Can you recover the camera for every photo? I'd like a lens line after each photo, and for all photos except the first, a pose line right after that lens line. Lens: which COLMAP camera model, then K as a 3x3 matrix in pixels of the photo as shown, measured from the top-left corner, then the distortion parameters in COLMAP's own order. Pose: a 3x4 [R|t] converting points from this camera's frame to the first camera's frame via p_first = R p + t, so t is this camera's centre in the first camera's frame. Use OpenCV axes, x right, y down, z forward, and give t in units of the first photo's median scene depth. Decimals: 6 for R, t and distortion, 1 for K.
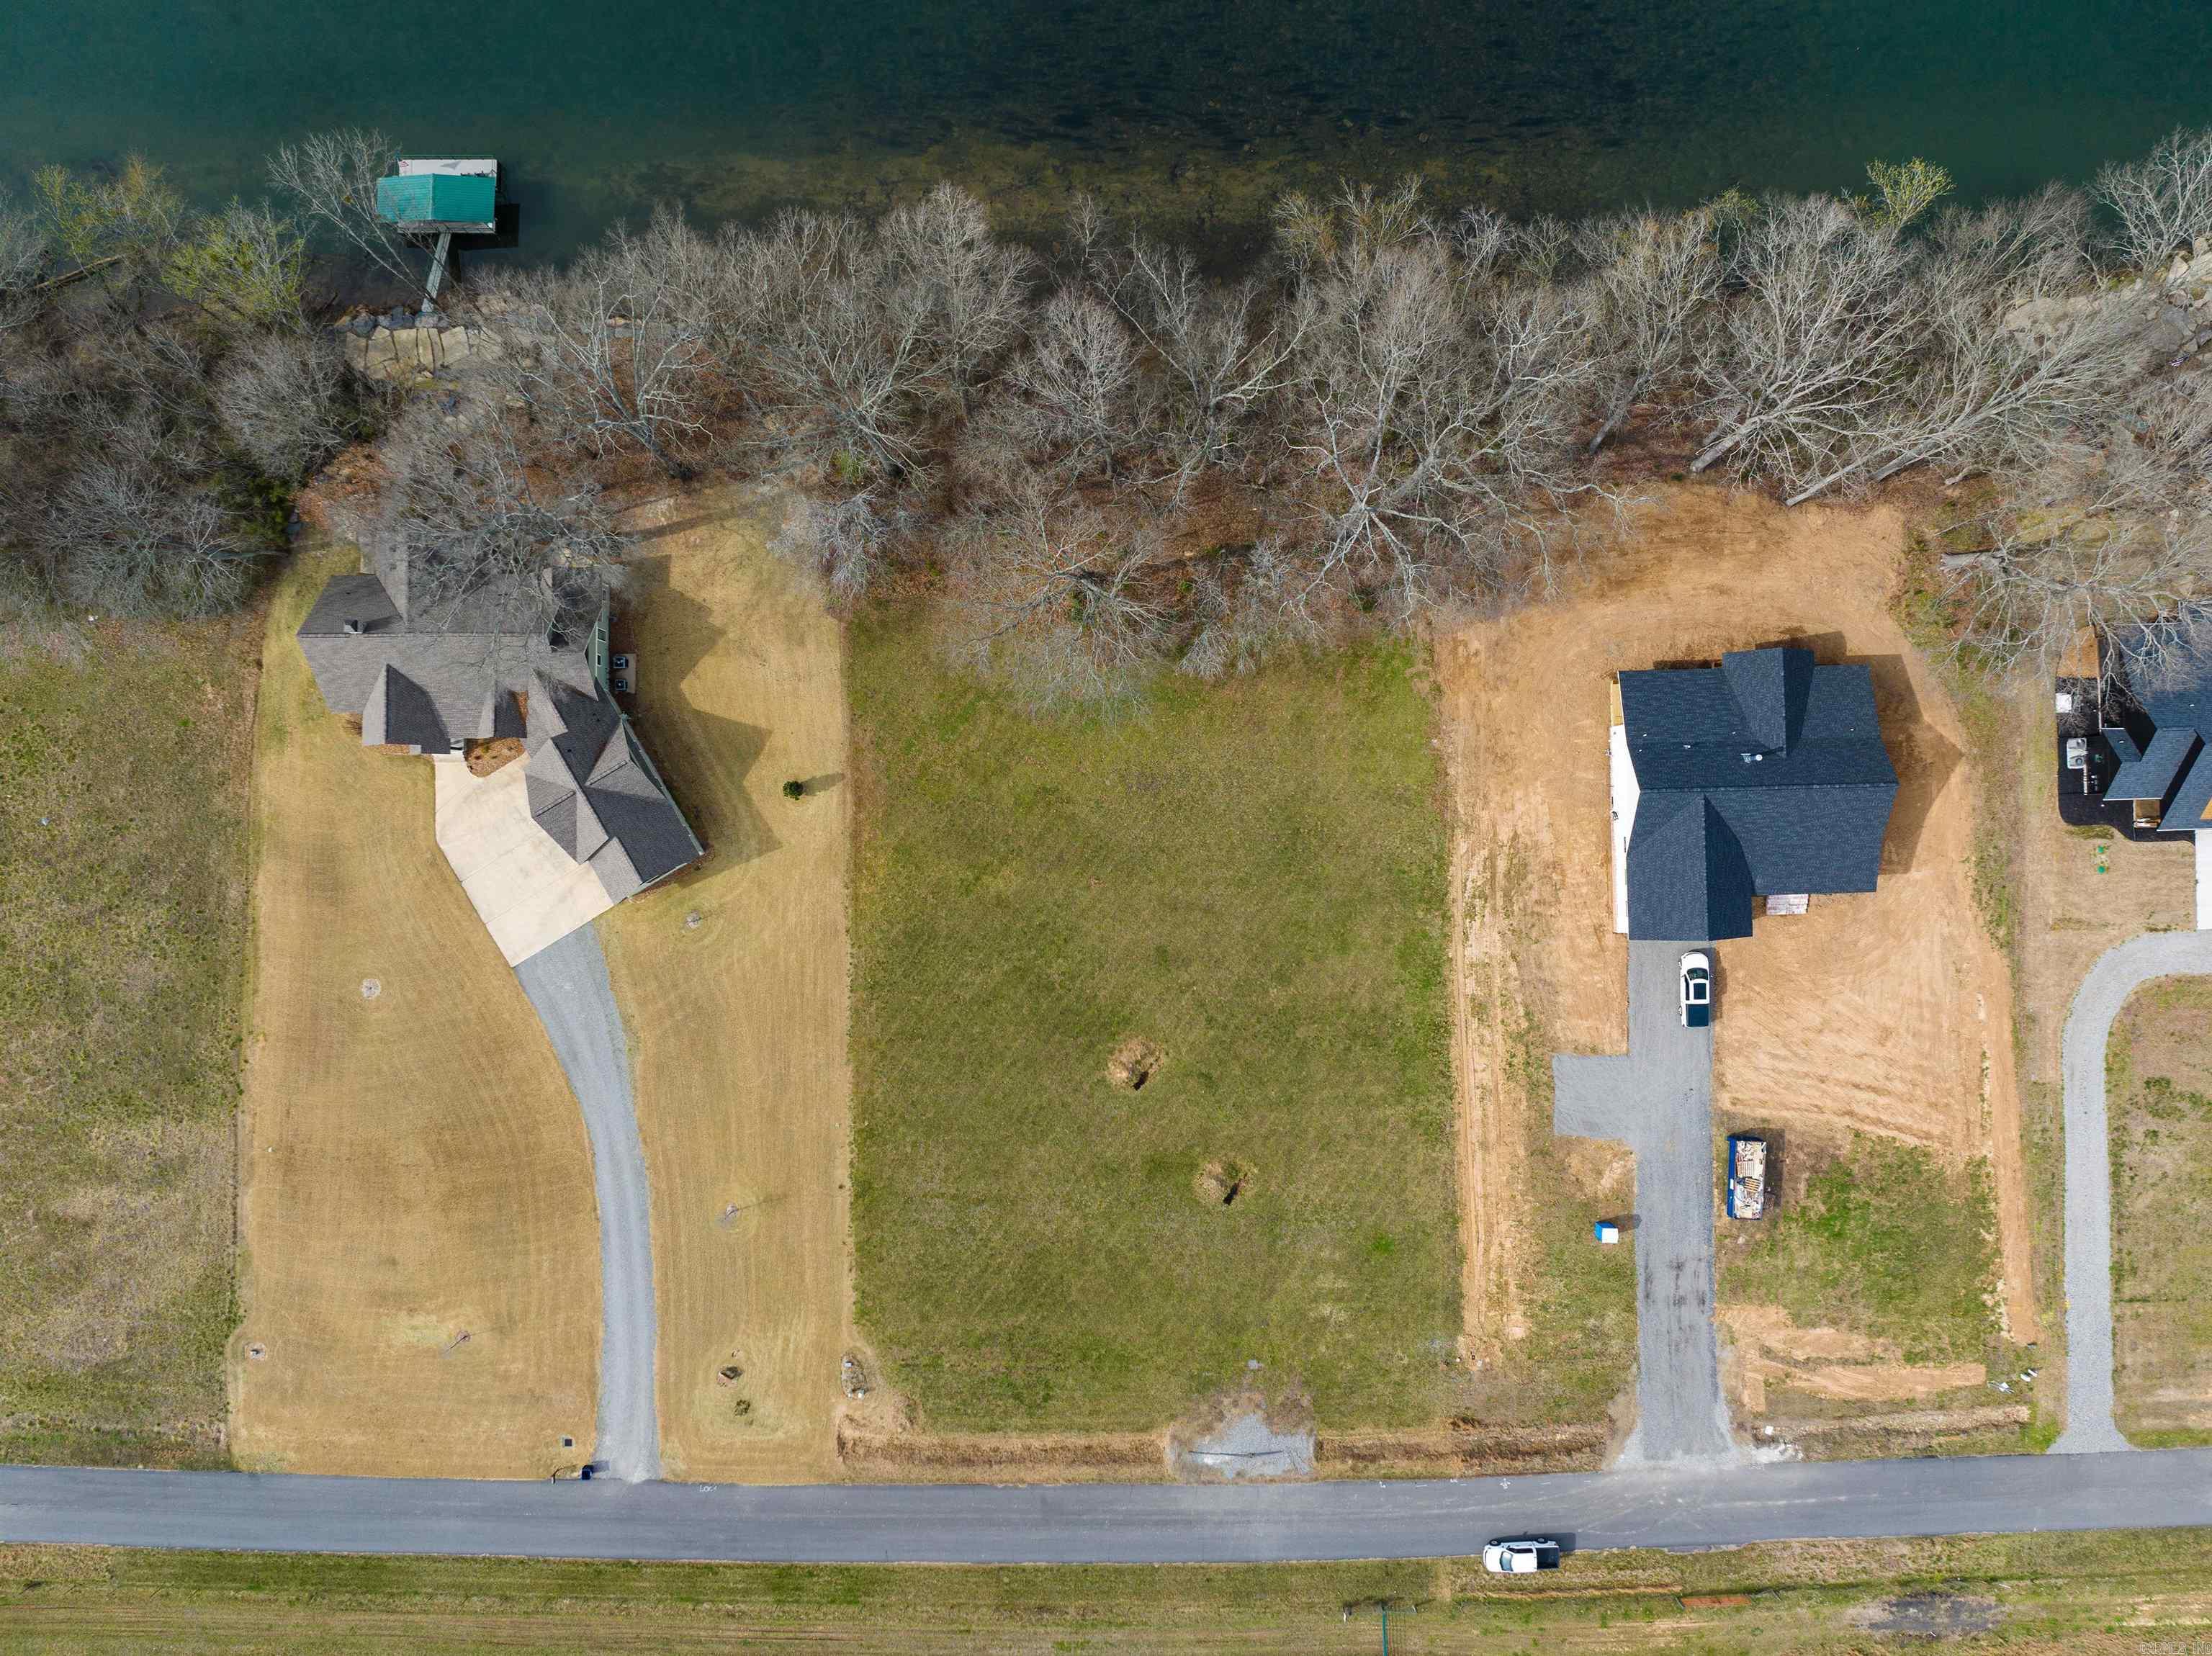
lens RADIAL K [[1558.4, 0, 1104.6], [0, 1558.4, 824.9], [0, 0, 1]] dist [-0.032968, -0.005421]
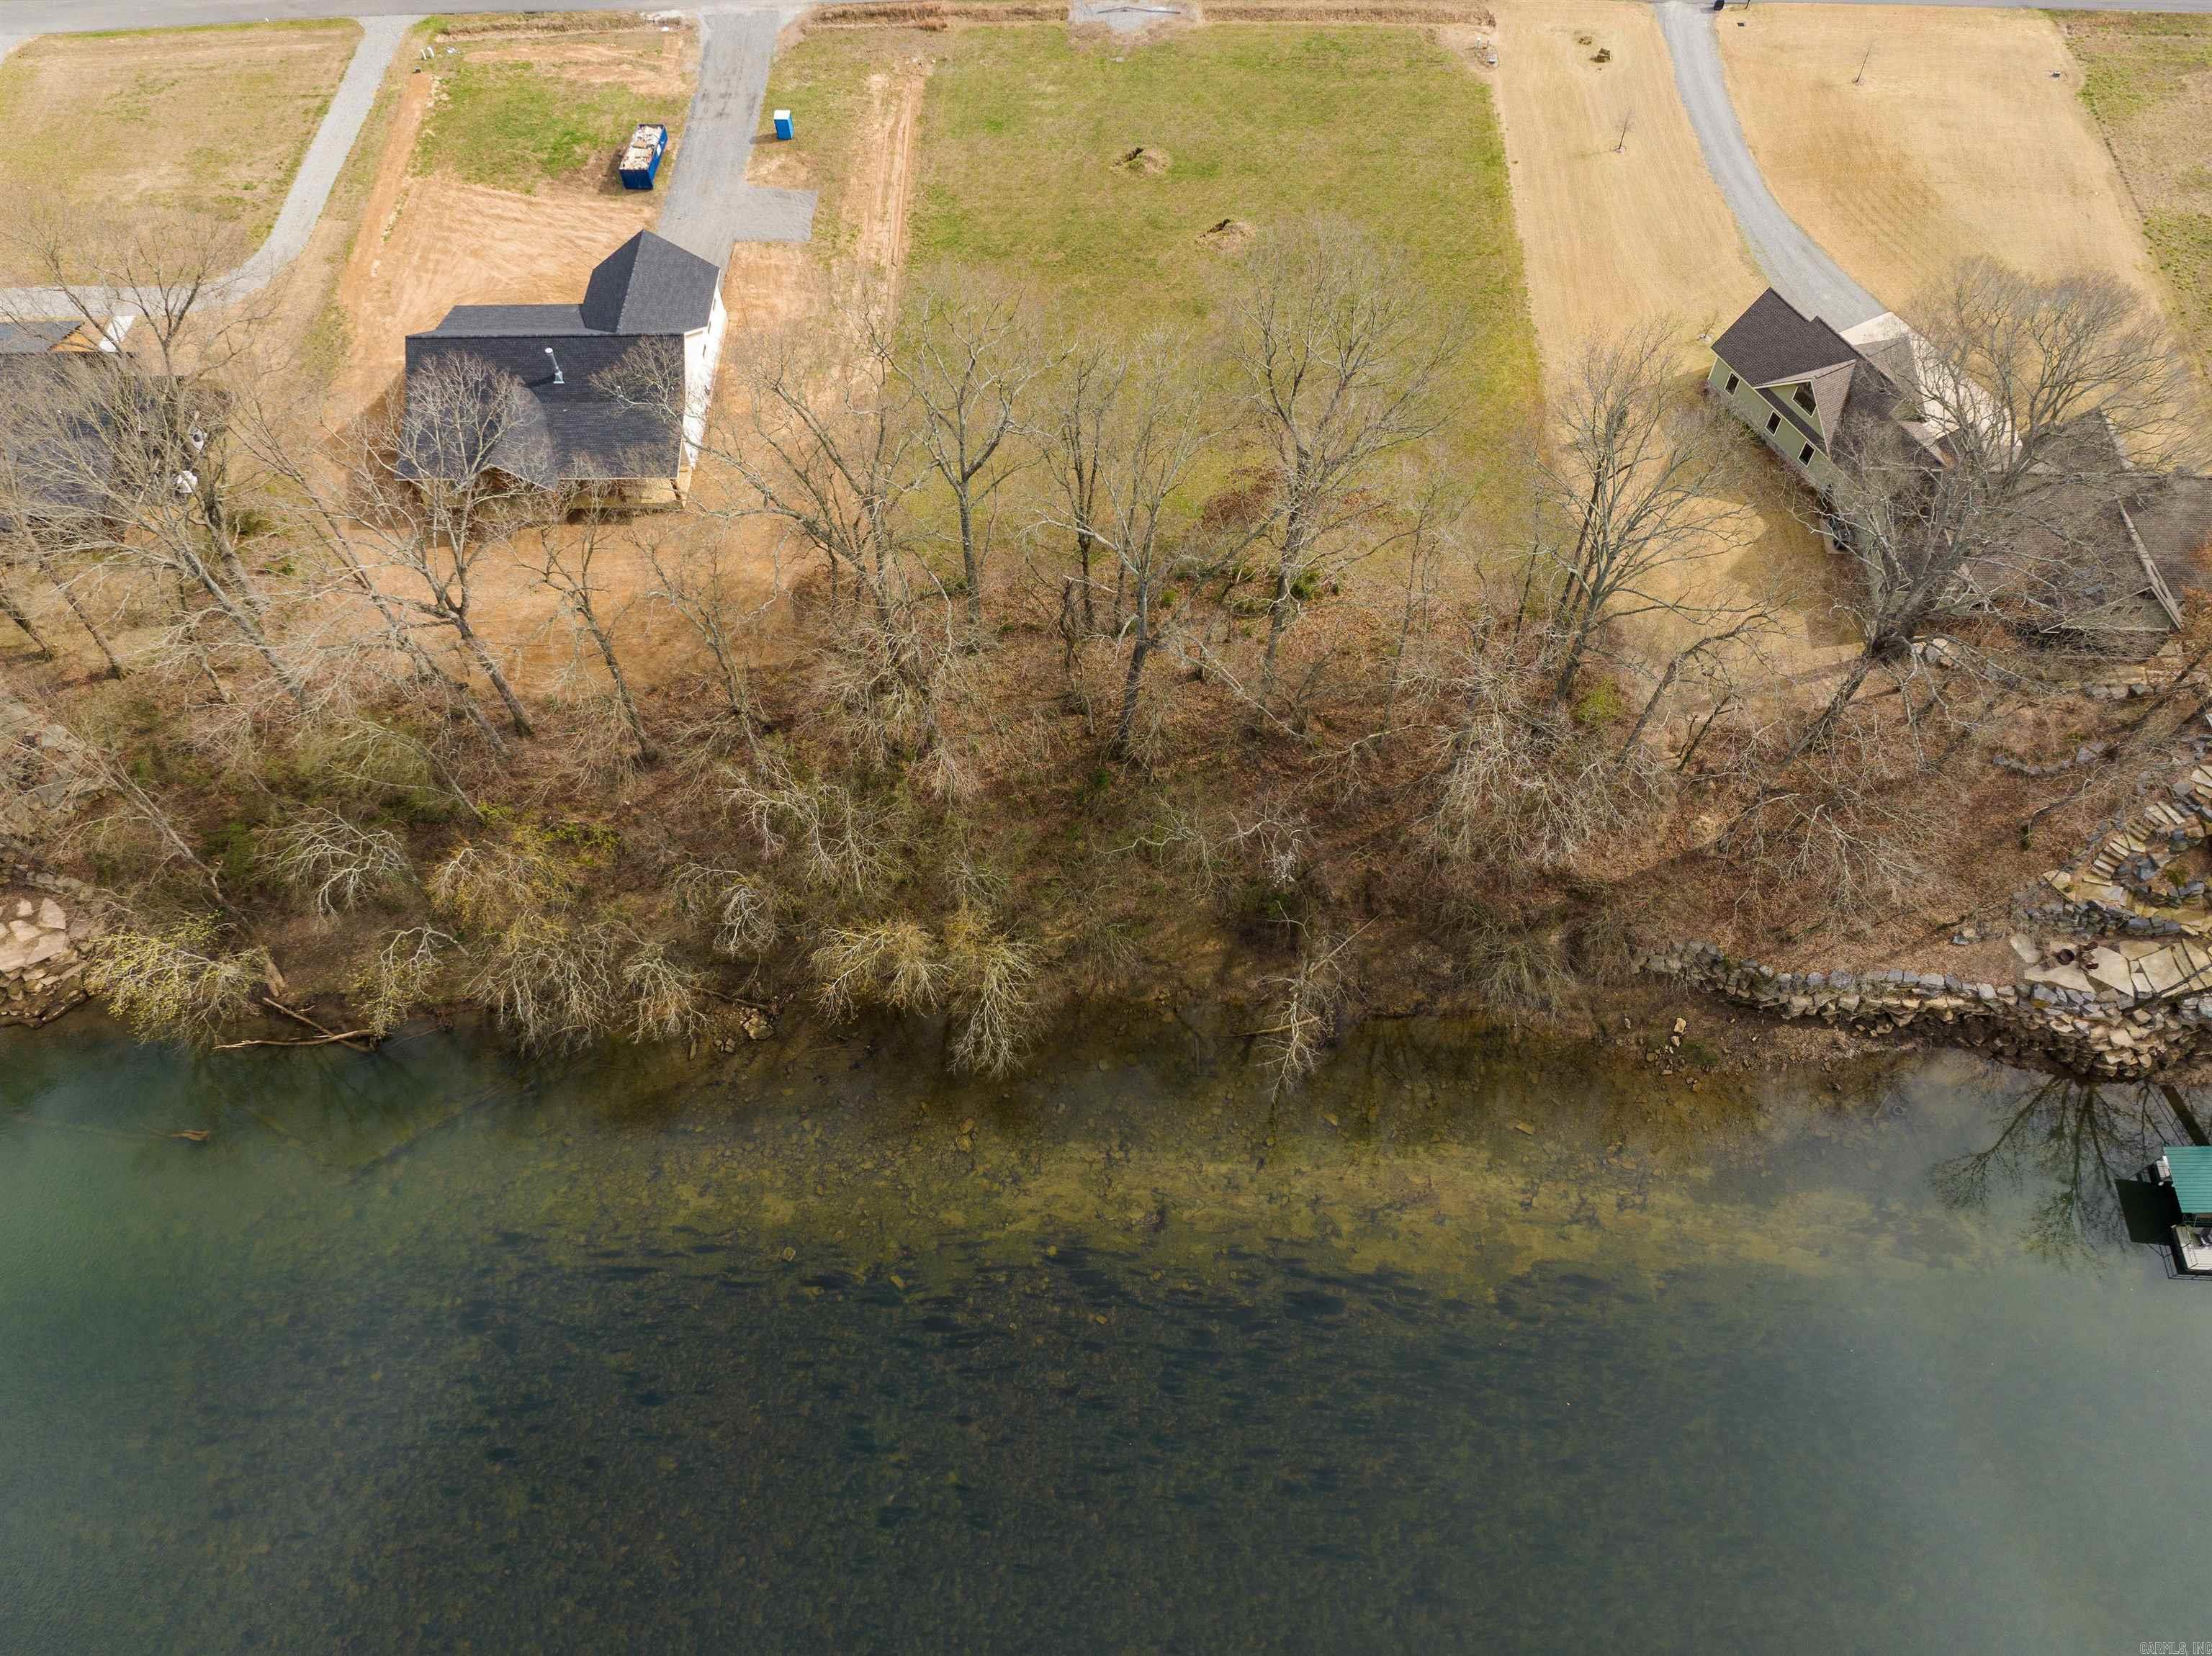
lens RADIAL K [[1610.2, 0, 1105.0], [0, 1610.2, 824.8], [0, 0, 1]] dist [-0.036149, -0.005074]
pose [[-0.998626, -0.018086, 0.049190, 0.041201], [0.041736, -0.842126, 0.537664, -0.712927], [0.031700, 0.538978, 0.841723, 0.342340]]
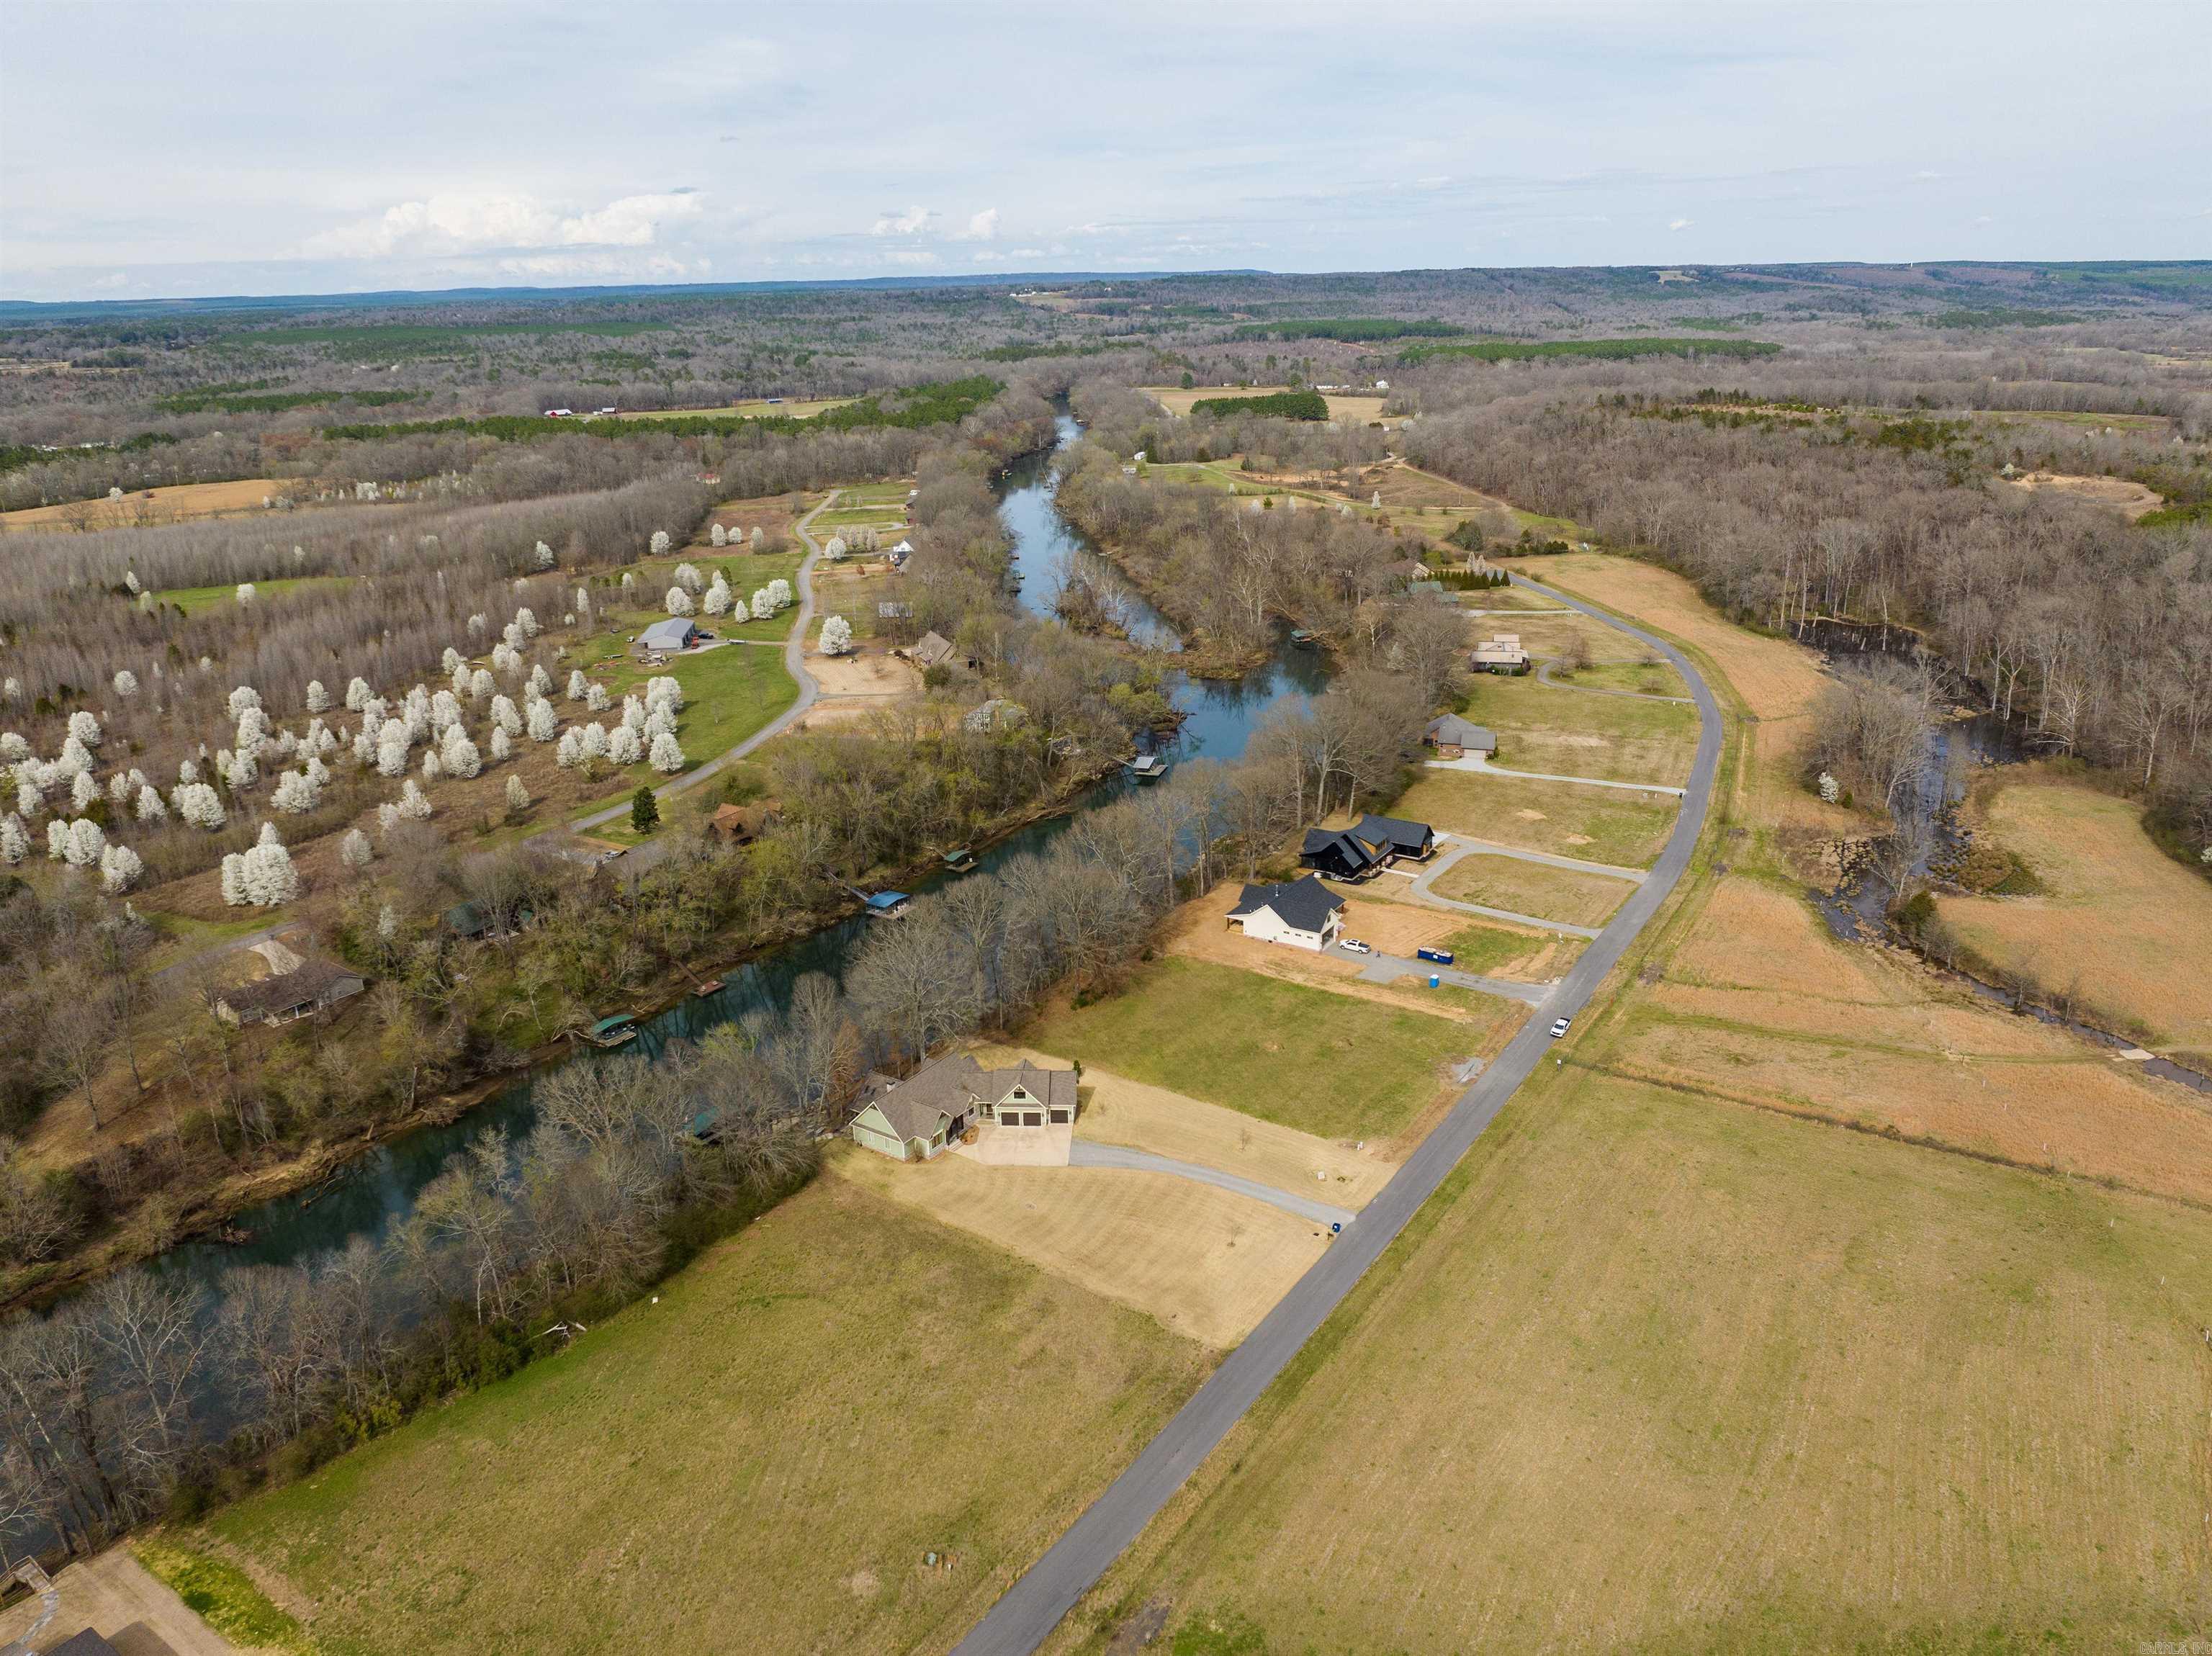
lens RADIAL K [[1583.9, 0, 1102.7], [0, 1583.9, 809.0], [0, 0, 1]] dist [-0.039305, 0.002589]
pose [[0.555911, -0.260855, 0.789252, -1.728609], [0.831238, 0.171362, -0.528847, 1.045253], [0.002704, 0.950047, 0.312094, 0.019459]]
